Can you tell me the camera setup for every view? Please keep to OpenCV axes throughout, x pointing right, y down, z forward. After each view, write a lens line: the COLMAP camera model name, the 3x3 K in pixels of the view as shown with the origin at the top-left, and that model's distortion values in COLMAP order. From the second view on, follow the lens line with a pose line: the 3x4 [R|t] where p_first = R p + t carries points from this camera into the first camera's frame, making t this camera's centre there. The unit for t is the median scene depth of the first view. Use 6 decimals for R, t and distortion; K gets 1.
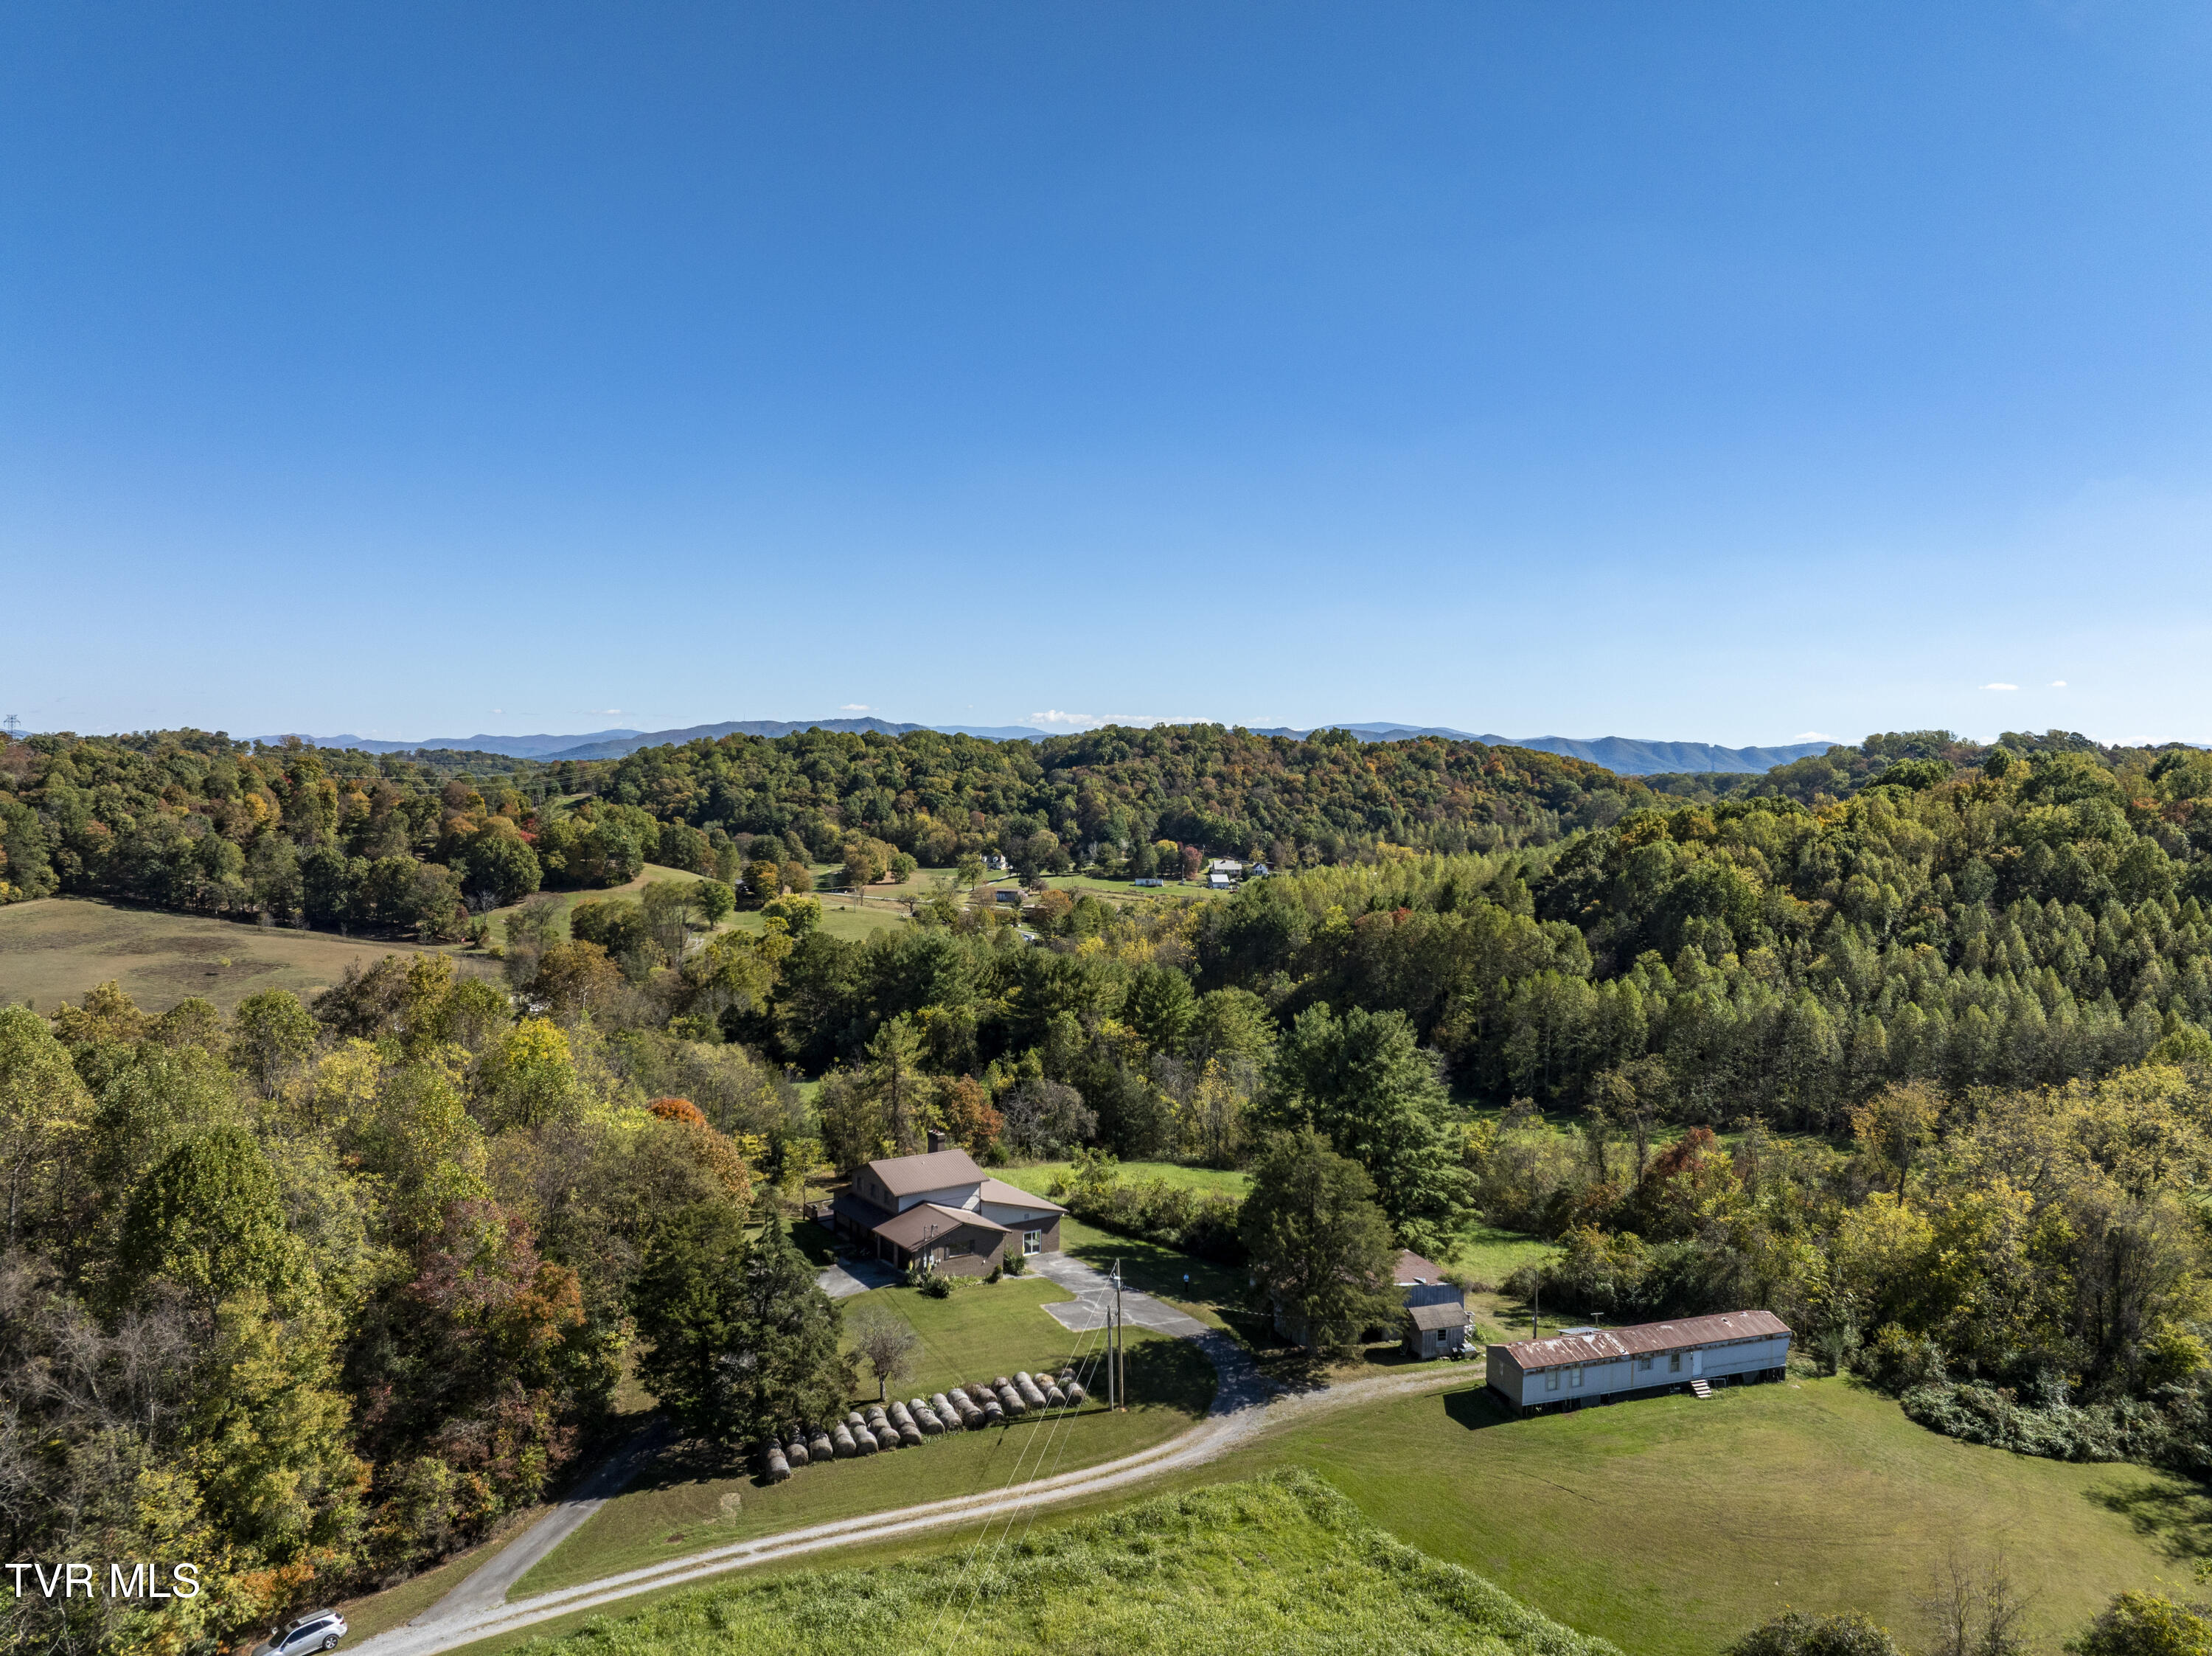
lens RADIAL K [[1554.1, 0, 1115.9], [0, 1554.1, 812.8], [0, 0, 1]] dist [-0.033793, -0.005872]
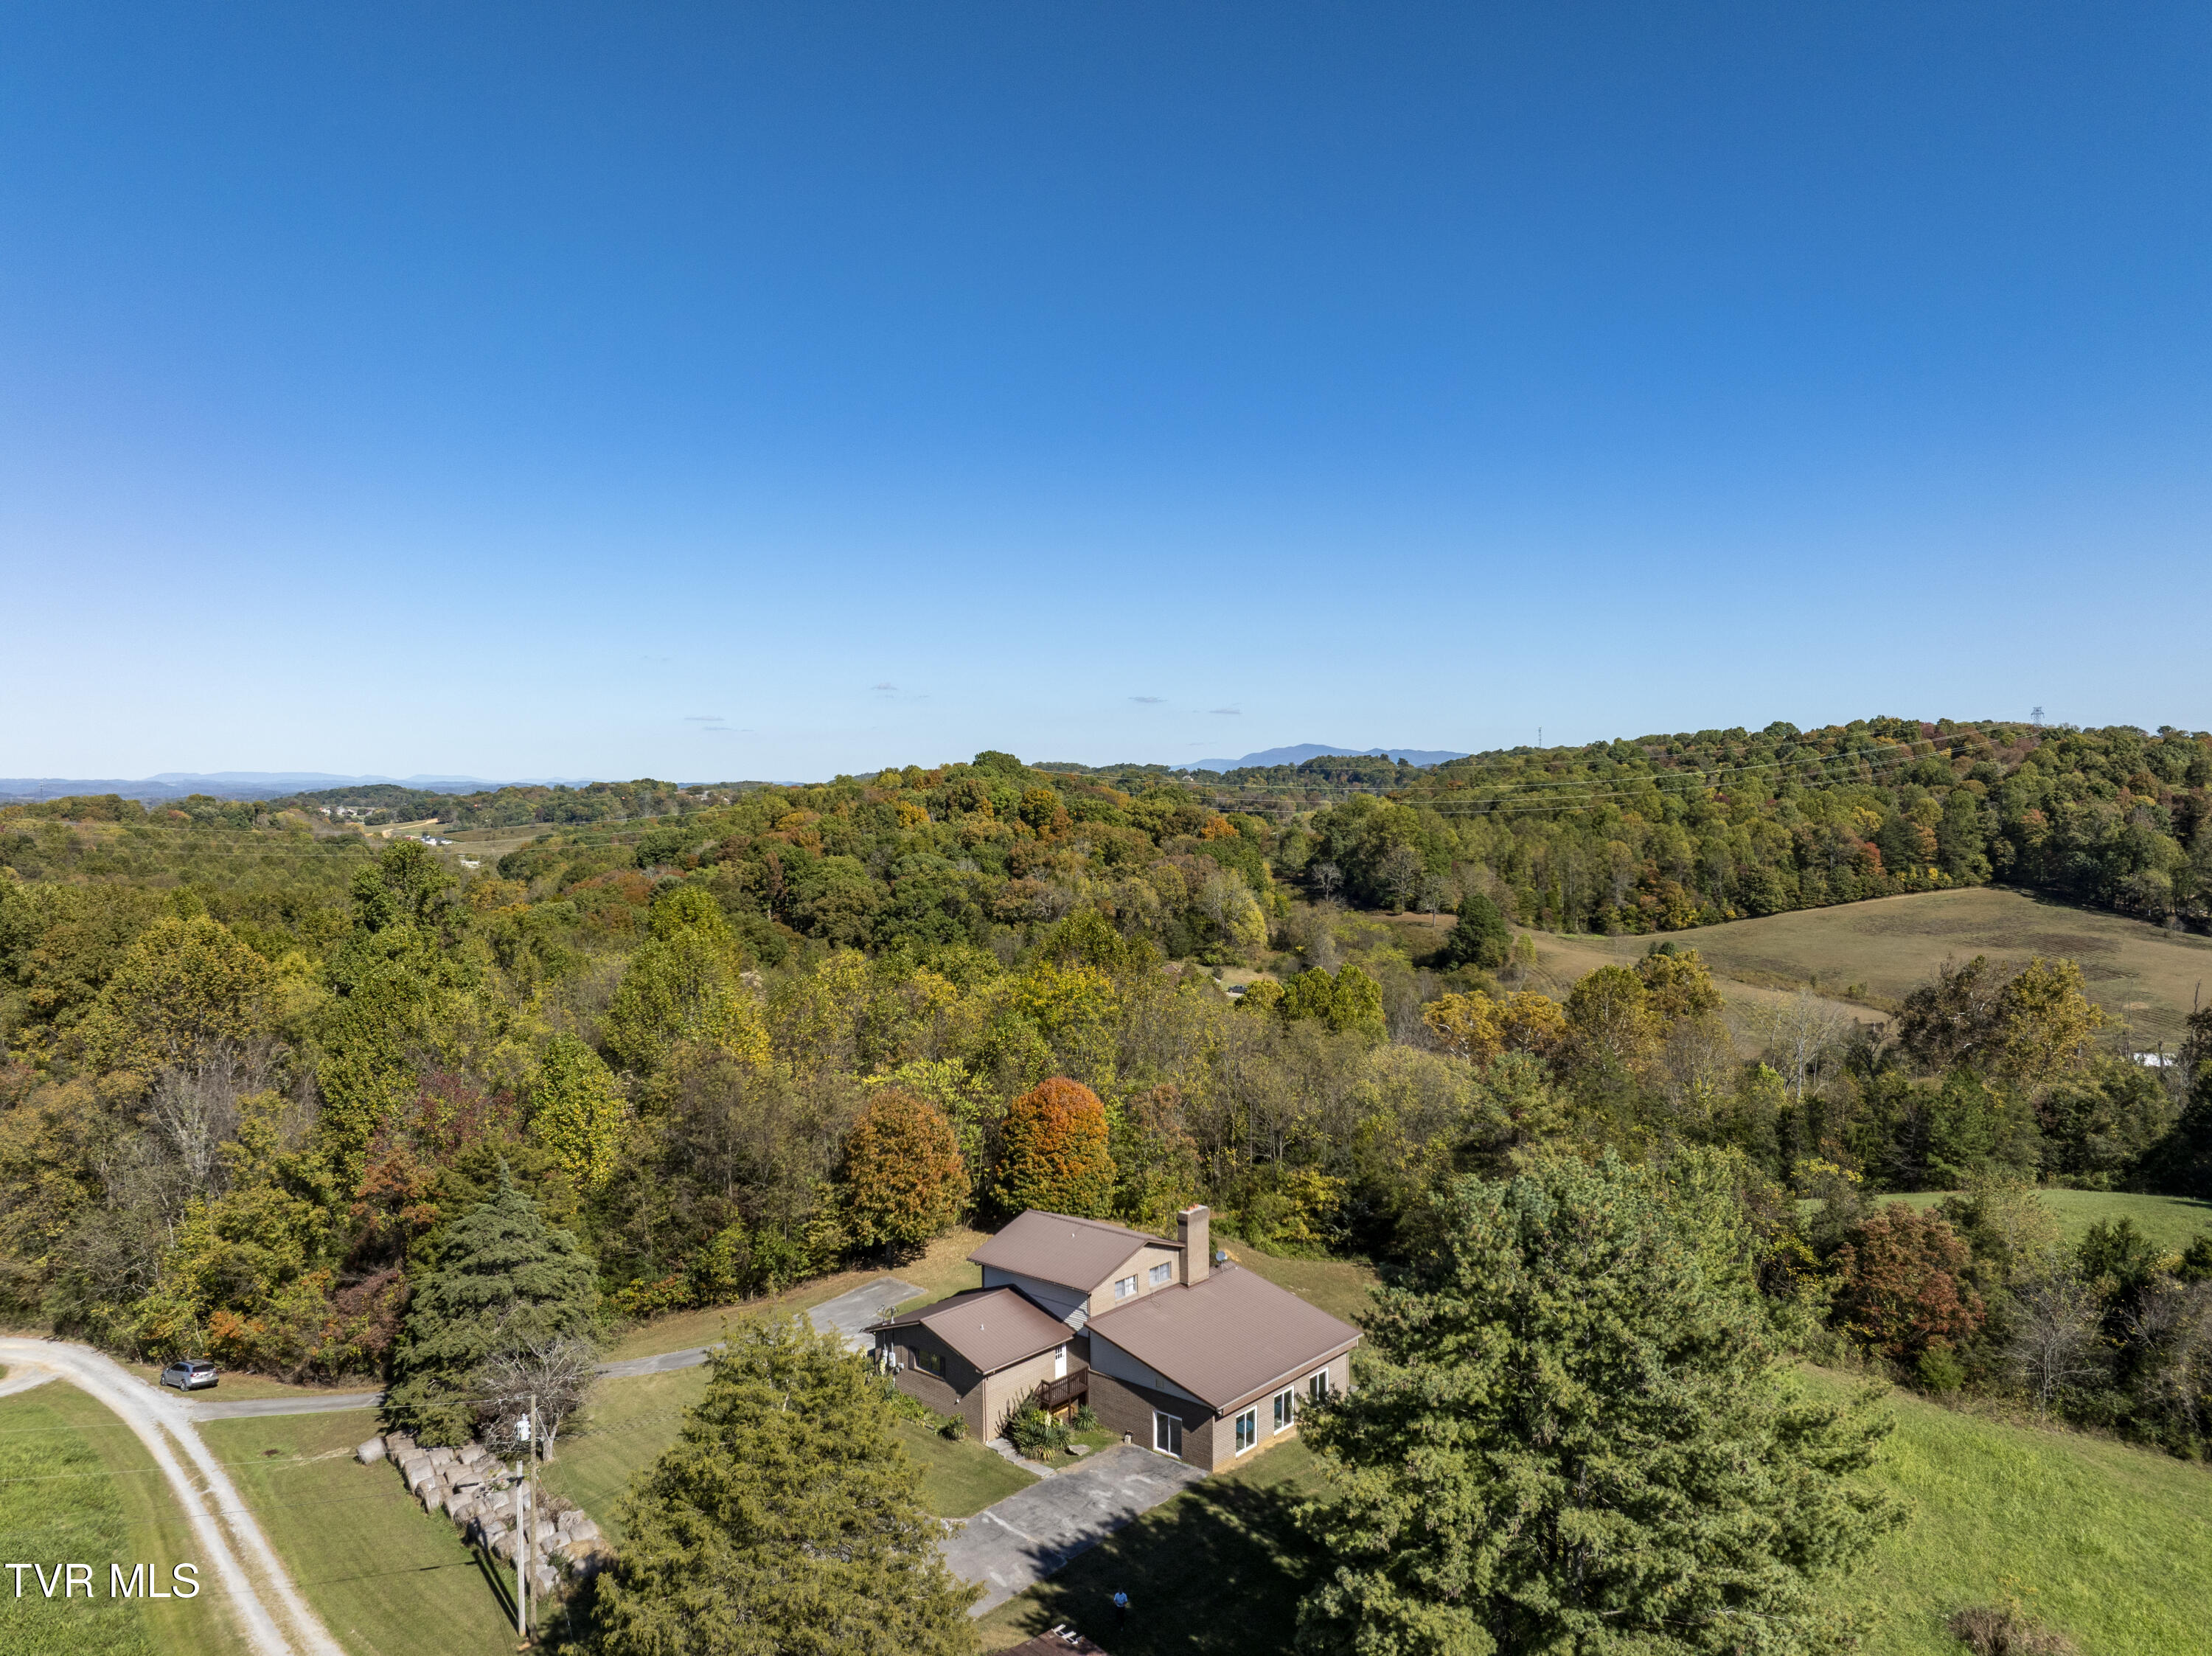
lens RADIAL K [[1554.1, 0, 1119.2], [0, 1554.1, 823.4], [0, 0, 1]] dist [-0.033793, -0.005872]
pose [[0.248935, 0.012740, -0.968436, 0.107517], [-0.012588, 0.999872, 0.009918, 0.010211], [0.968438, 0.009721, 0.249064, 0.183361]]
